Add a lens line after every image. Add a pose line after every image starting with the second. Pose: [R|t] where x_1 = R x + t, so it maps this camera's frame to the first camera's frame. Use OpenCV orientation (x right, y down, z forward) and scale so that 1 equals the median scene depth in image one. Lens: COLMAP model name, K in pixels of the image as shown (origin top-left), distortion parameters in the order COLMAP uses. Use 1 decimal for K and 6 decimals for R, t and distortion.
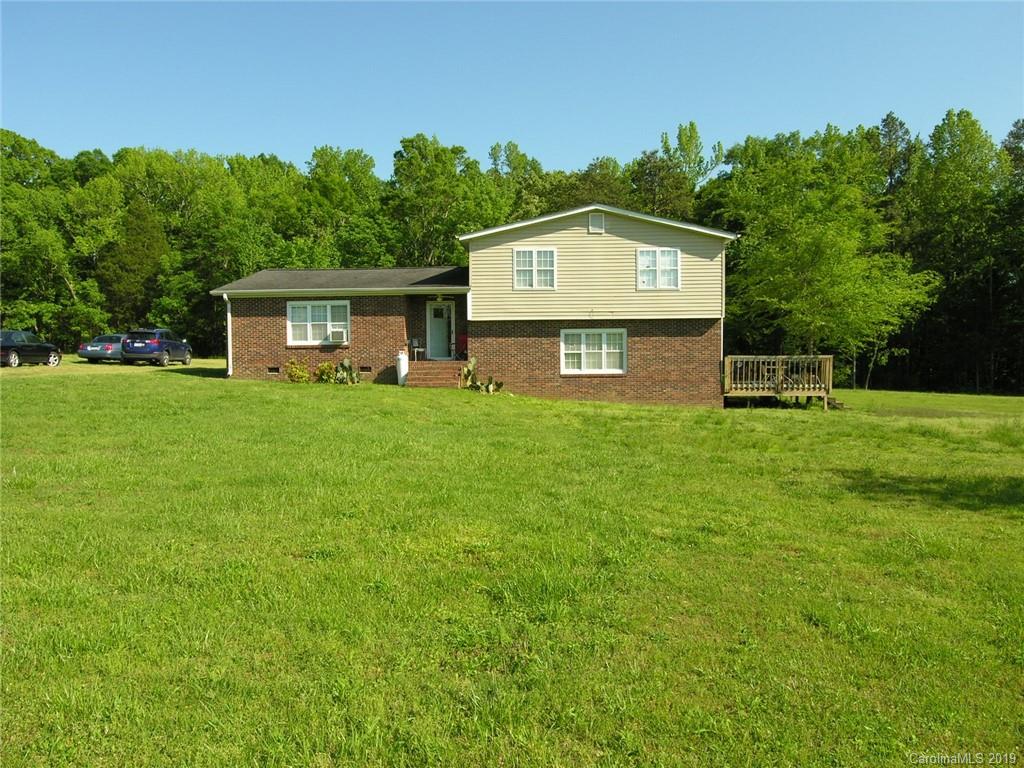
lens RADIAL K [[734.3, 0, 510.7], [0, 734.3, 380.8], [0, 0, 1]] dist [-0.056501, 0.003399]
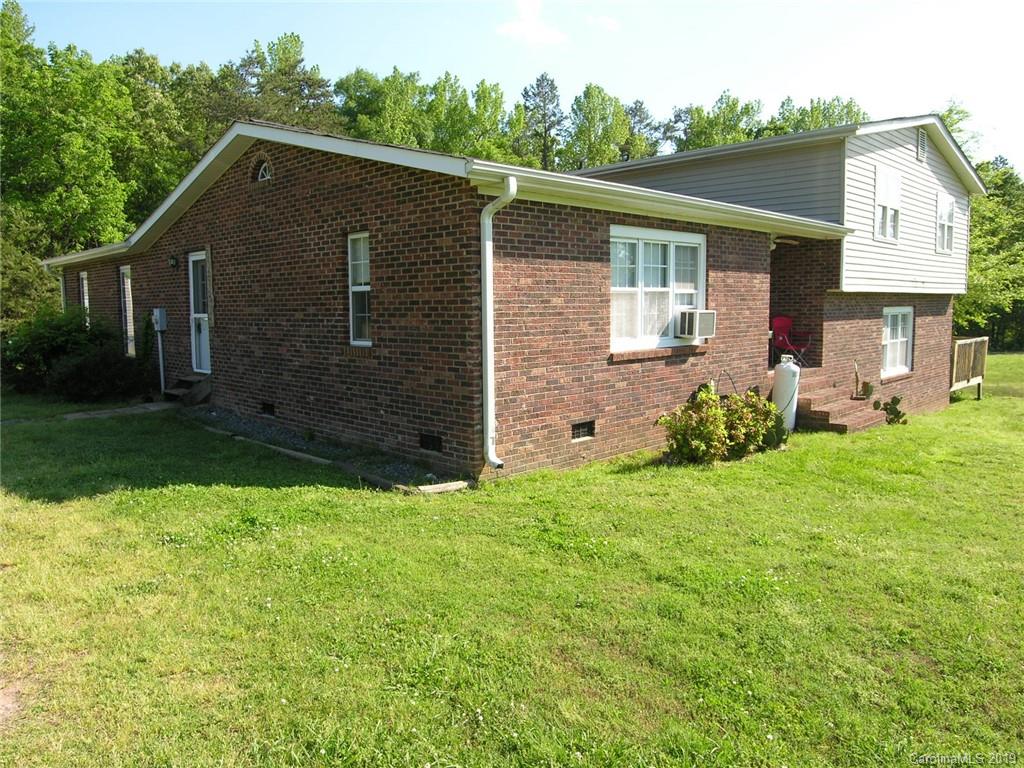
lens RADIAL K [[734.3, 0, 512.7], [0, 734.3, 382.8], [0, 0, 1]] dist [-0.056501, 0.003399]
pose [[0.677609, -0.078300, 0.731243, -0.598785], [0.036427, 0.996669, 0.072966, -0.062401], [-0.734520, -0.022805, 0.678204, 0.810016]]
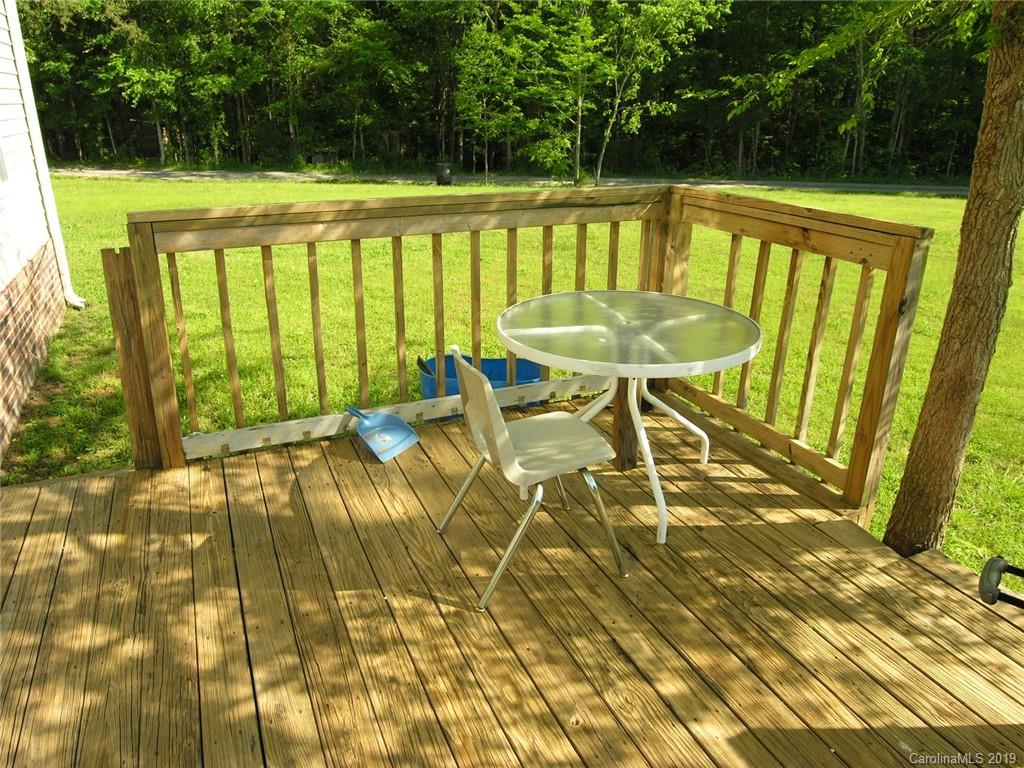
lens RADIAL K [[734.3, 0, 508.5], [0, 734.3, 384.4], [0, 0, 1]] dist [-0.056501, 0.003399]
pose [[0.896821, -0.156530, 0.413775, 0.326989], [0.013790, 0.944748, 0.327509, -0.046416], [-0.442178, -0.288011, 0.849428, 0.991197]]
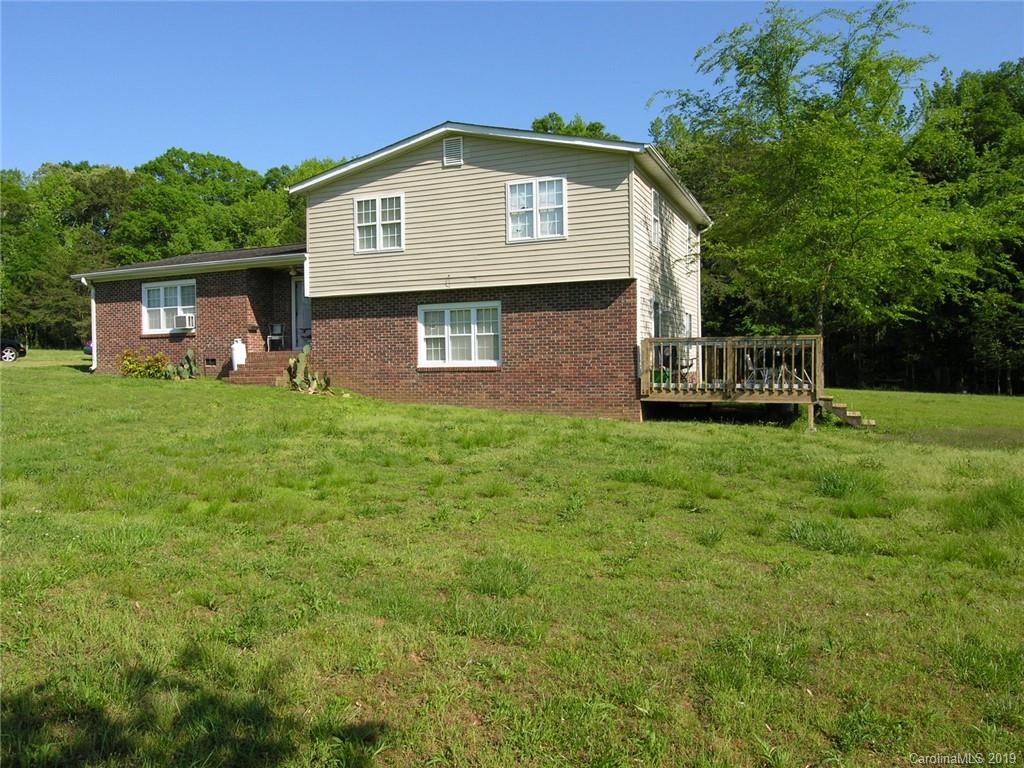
lens RADIAL K [[734.3, 0, 511.5], [0, 734.3, 382.3], [0, 0, 1]] dist [-0.056501, 0.003399]
pose [[0.938250, 0.006225, -0.345902, 0.403949], [-0.008370, 0.999954, -0.004709, 0.008199], [0.345857, 0.007313, 0.938259, 0.355923]]
